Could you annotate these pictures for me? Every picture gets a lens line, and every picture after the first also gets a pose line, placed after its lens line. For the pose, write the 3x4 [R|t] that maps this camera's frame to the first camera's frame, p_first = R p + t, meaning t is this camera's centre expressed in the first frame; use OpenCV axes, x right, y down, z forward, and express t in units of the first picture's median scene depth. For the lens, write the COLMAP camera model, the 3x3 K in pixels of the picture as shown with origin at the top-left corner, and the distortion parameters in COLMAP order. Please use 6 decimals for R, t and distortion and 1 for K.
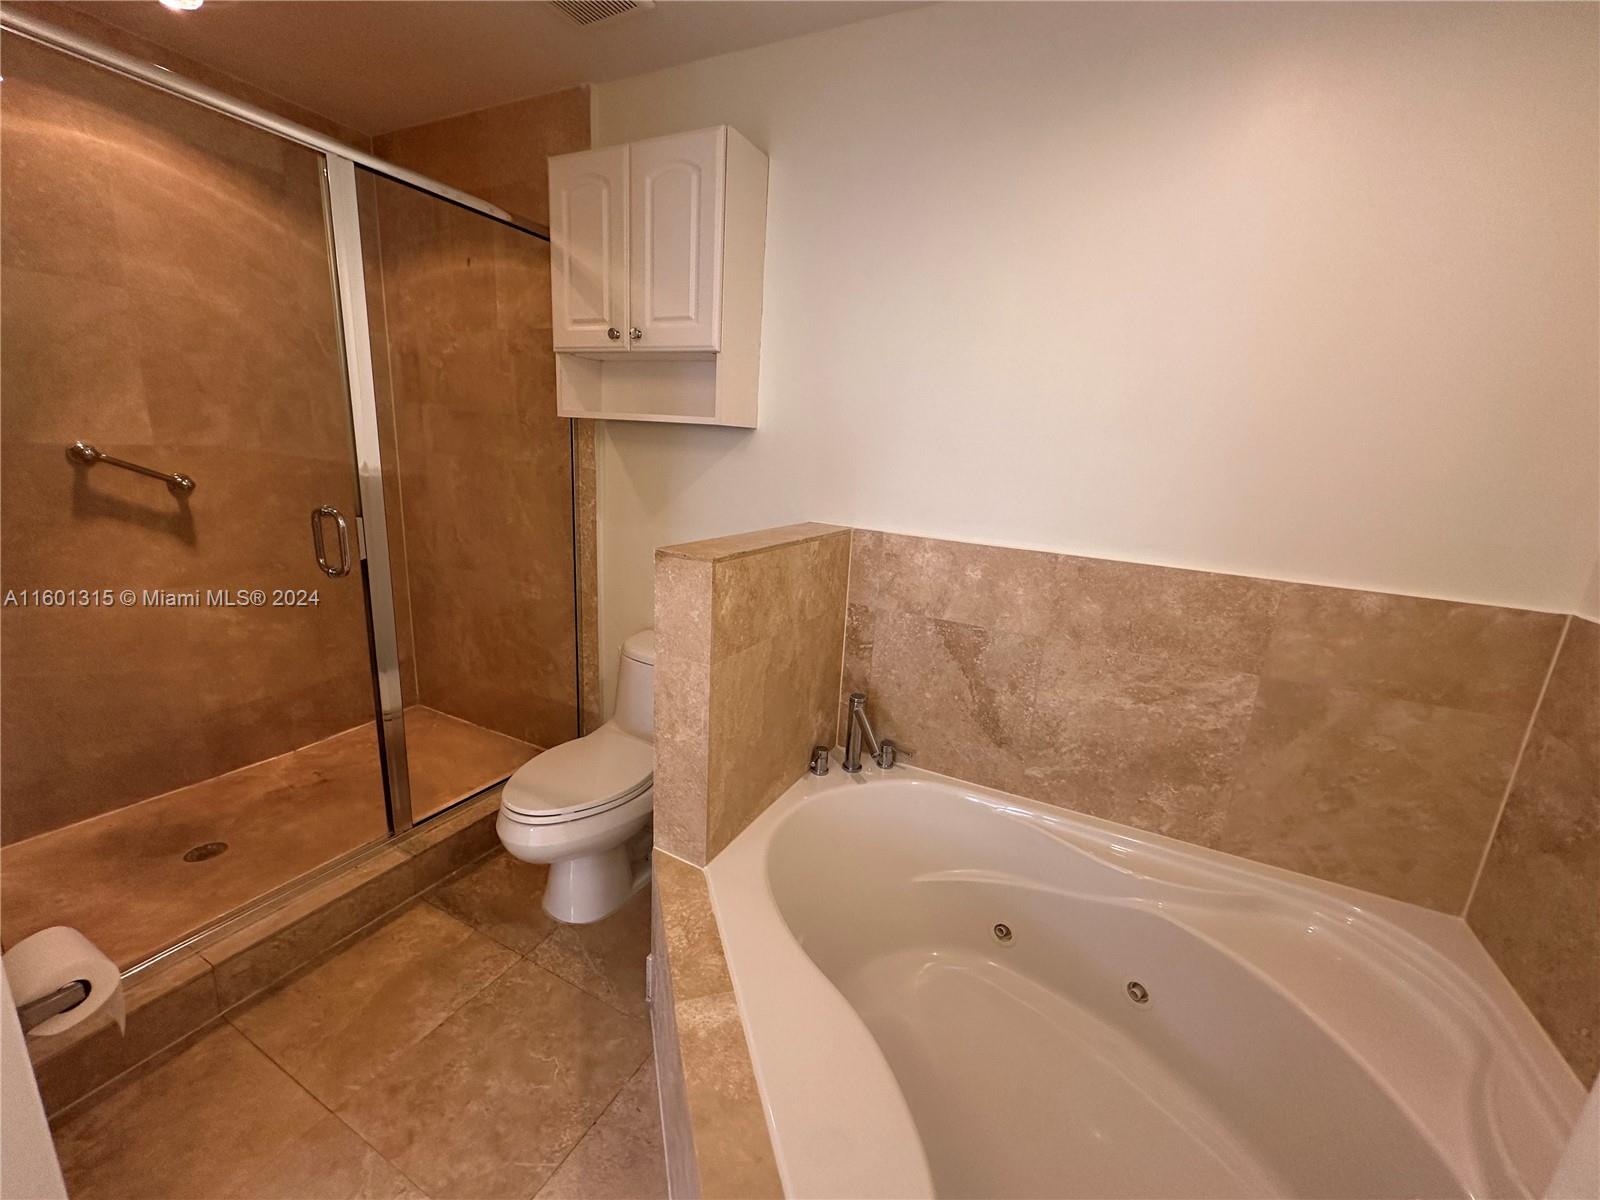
lens RADIAL K [[636.4, 0, 796.1], [0, 636.4, 600.8], [0, 0, 1]] dist [-0.002315, 0.000262]
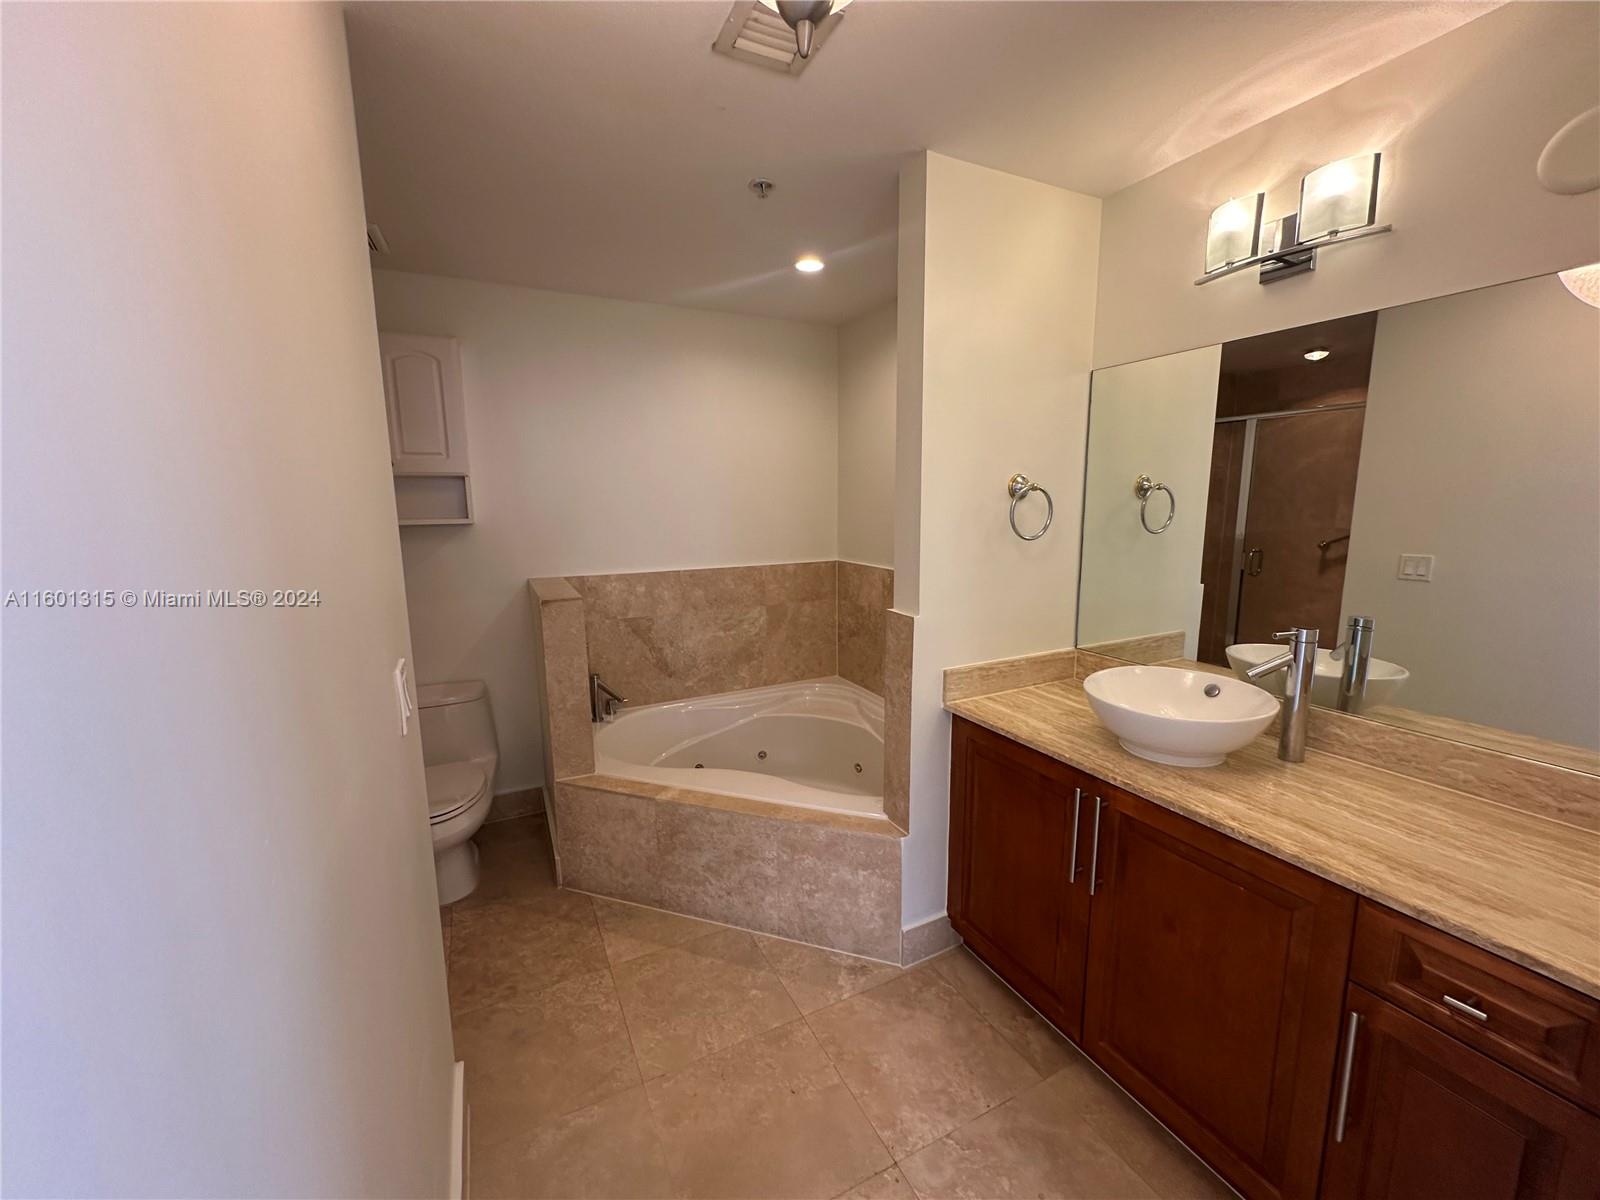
lens RADIAL K [[636.4, 0, 801.3], [0, 636.4, 597.8], [0, 0, 1]] dist [-0.002315, 0.000262]
pose [[0.589485, -0.191615, 0.784724, -0.981880], [0.235689, 0.969987, 0.059802, -0.019625], [-0.772631, 0.149698, 0.616954, -0.540341]]
